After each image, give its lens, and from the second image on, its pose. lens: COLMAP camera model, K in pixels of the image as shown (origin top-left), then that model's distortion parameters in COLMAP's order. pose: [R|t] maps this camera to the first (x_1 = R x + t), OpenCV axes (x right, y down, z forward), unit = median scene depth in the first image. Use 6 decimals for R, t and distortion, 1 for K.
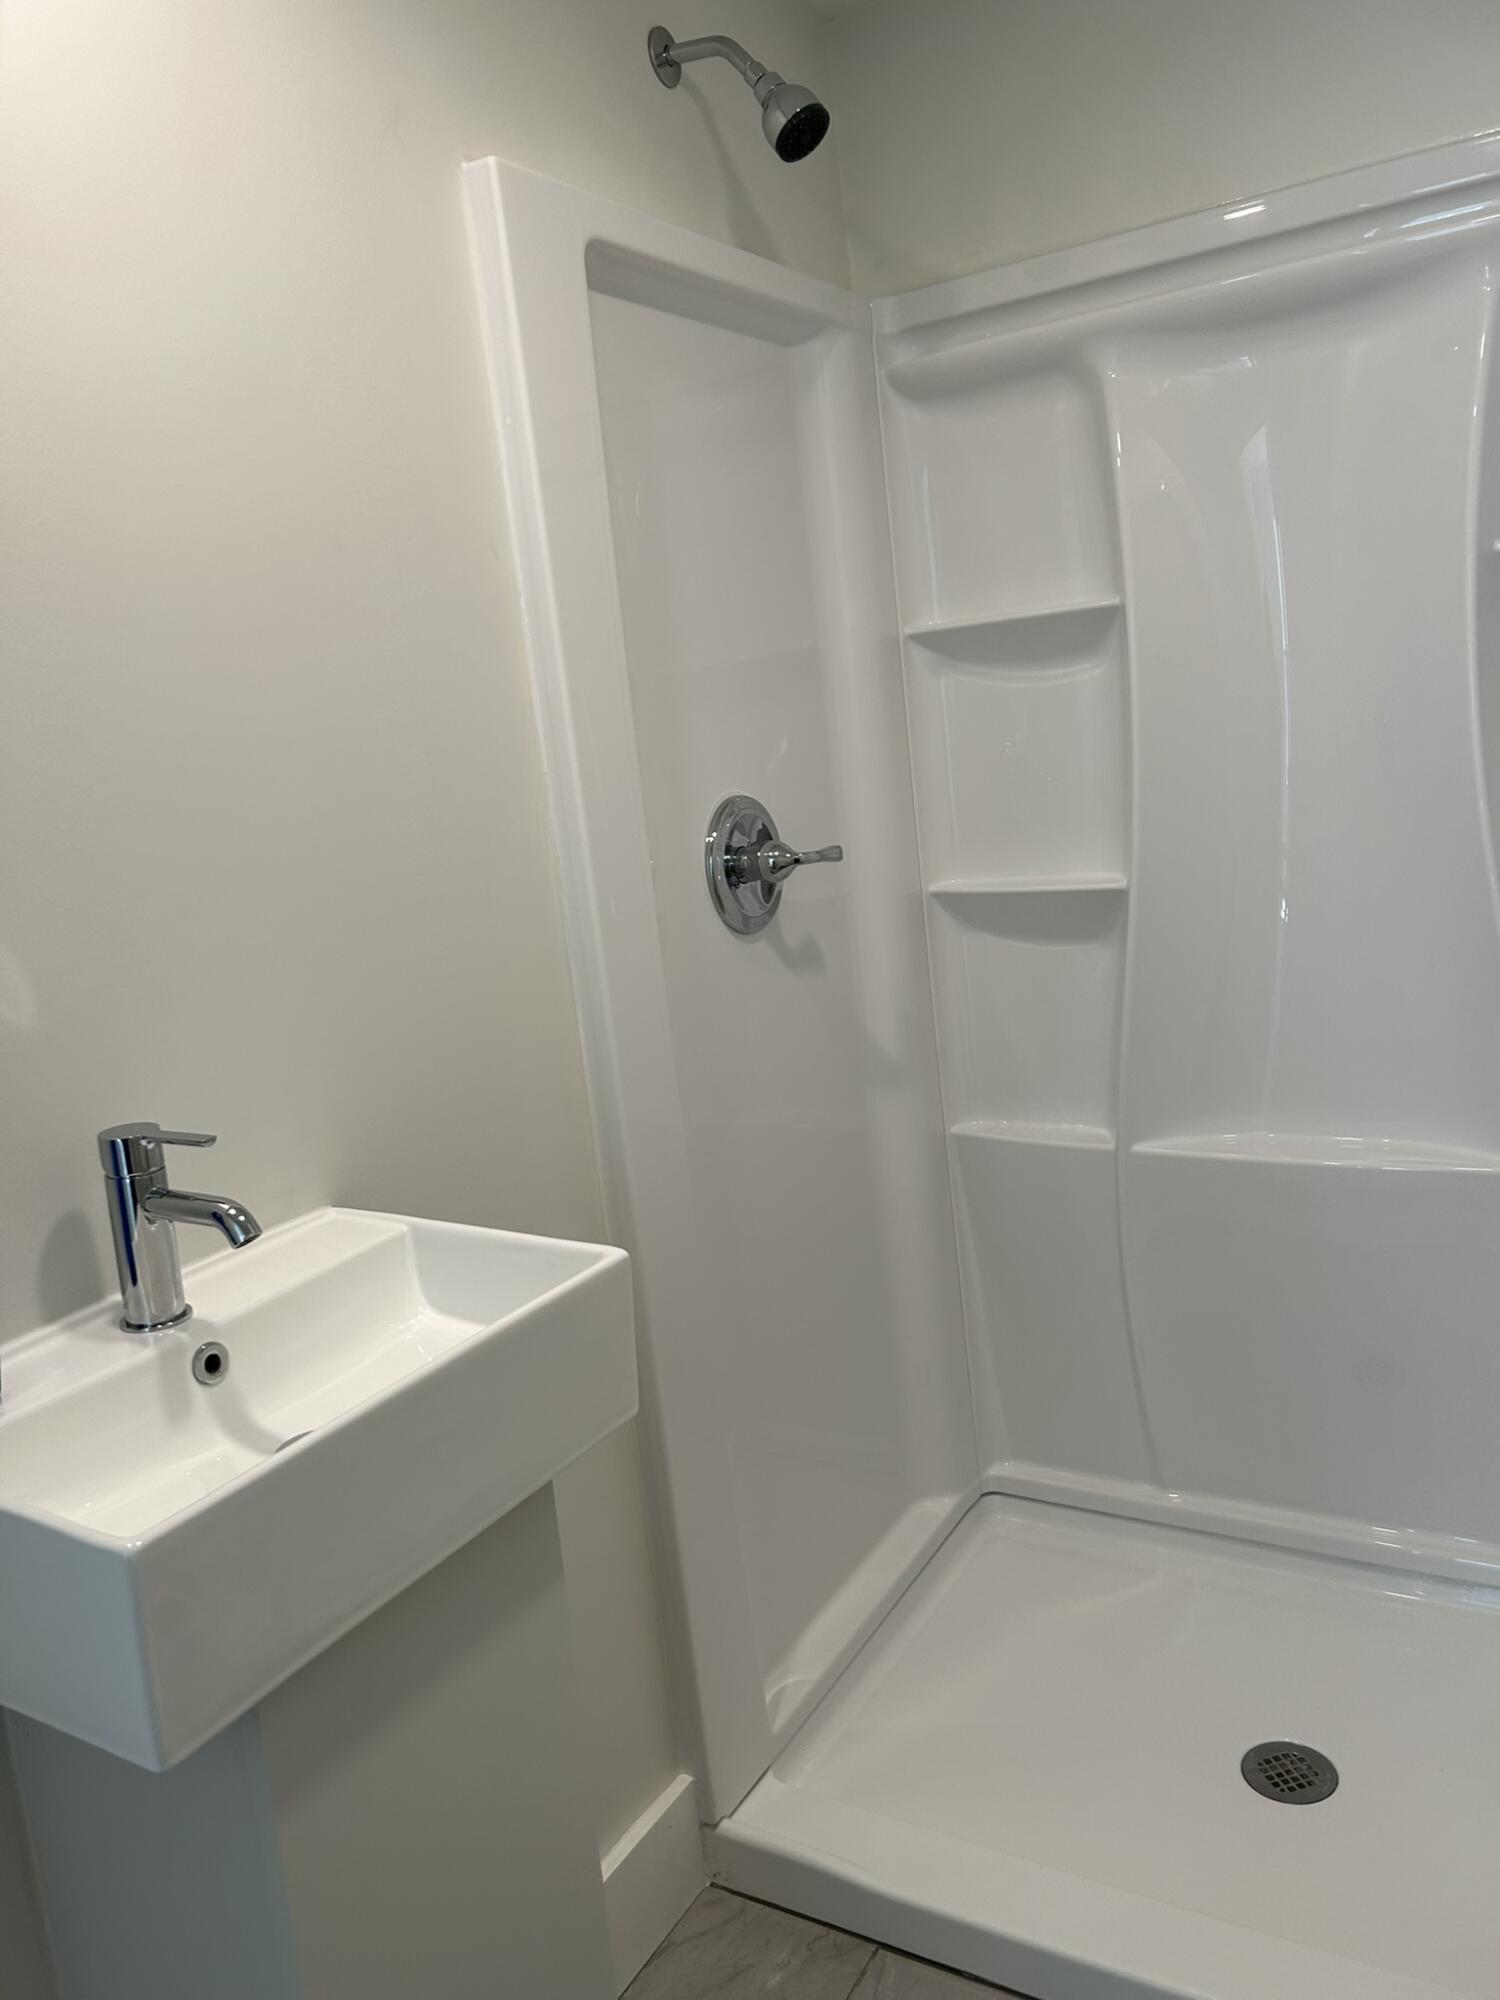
lens RADIAL K [[1506.0, 0, 742.1], [0, 1506.0, 982.3], [0, 0, 1]] dist [0.043567, -0.050318]
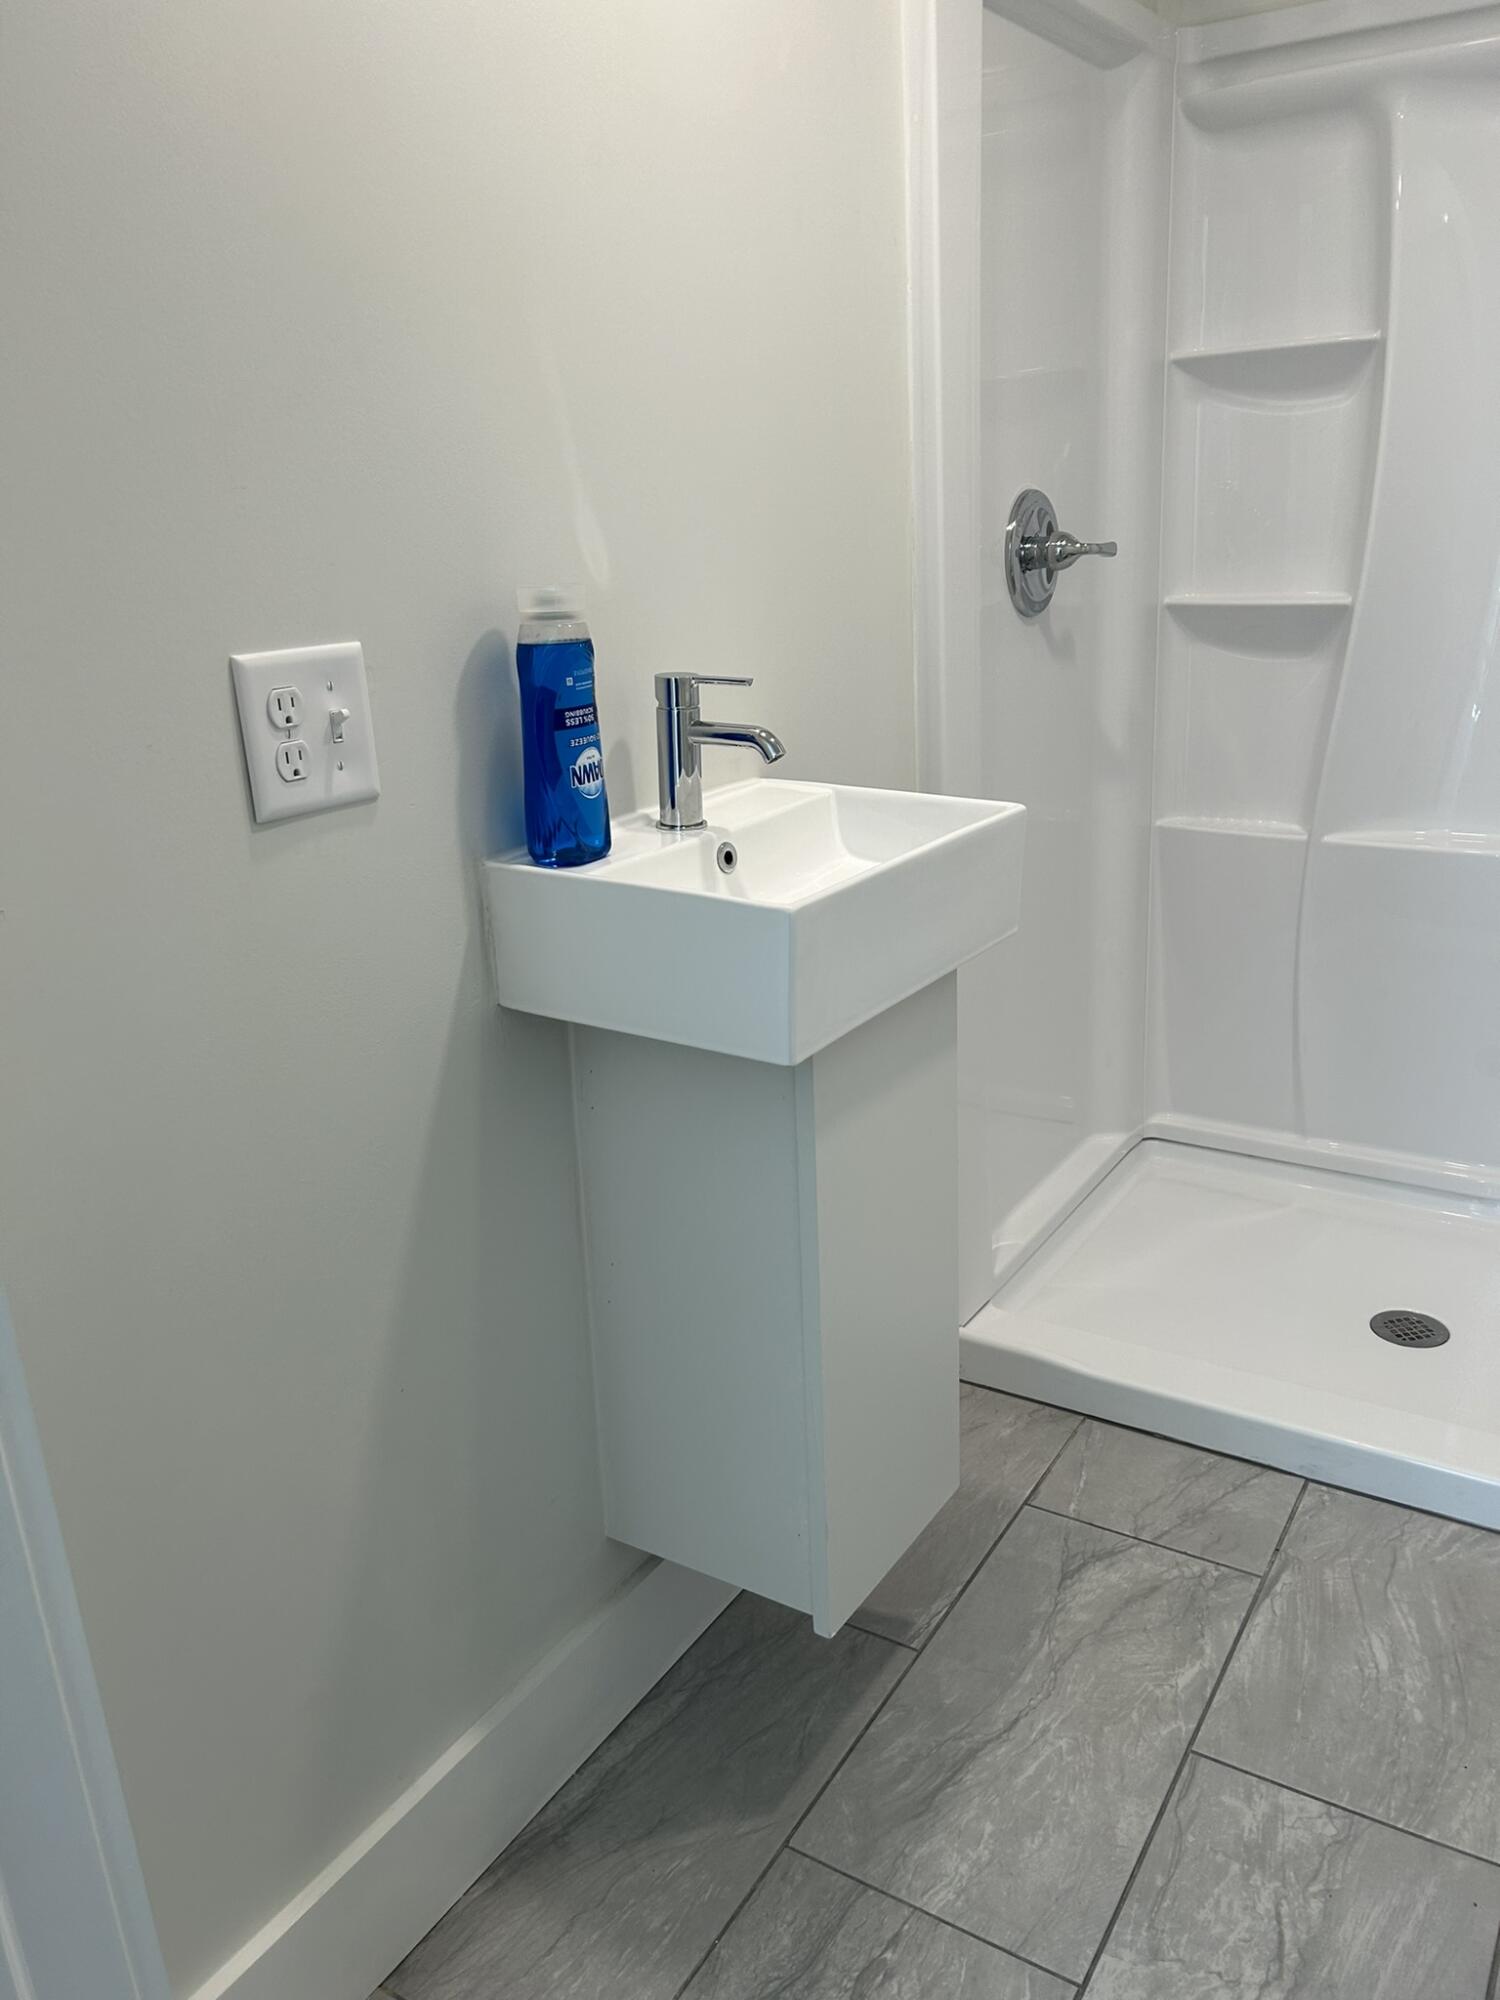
lens RADIAL K [[1506.0, 0, 767.3], [0, 1506.0, 1005.5], [0, 0, 1]] dist [0.043567, -0.050318]
pose [[0.997782, 0.066525, -0.002351, -0.163472], [-0.065465, 0.987059, 0.146388, 0.099391], [0.012059, -0.145909, 0.989224, -0.179283]]
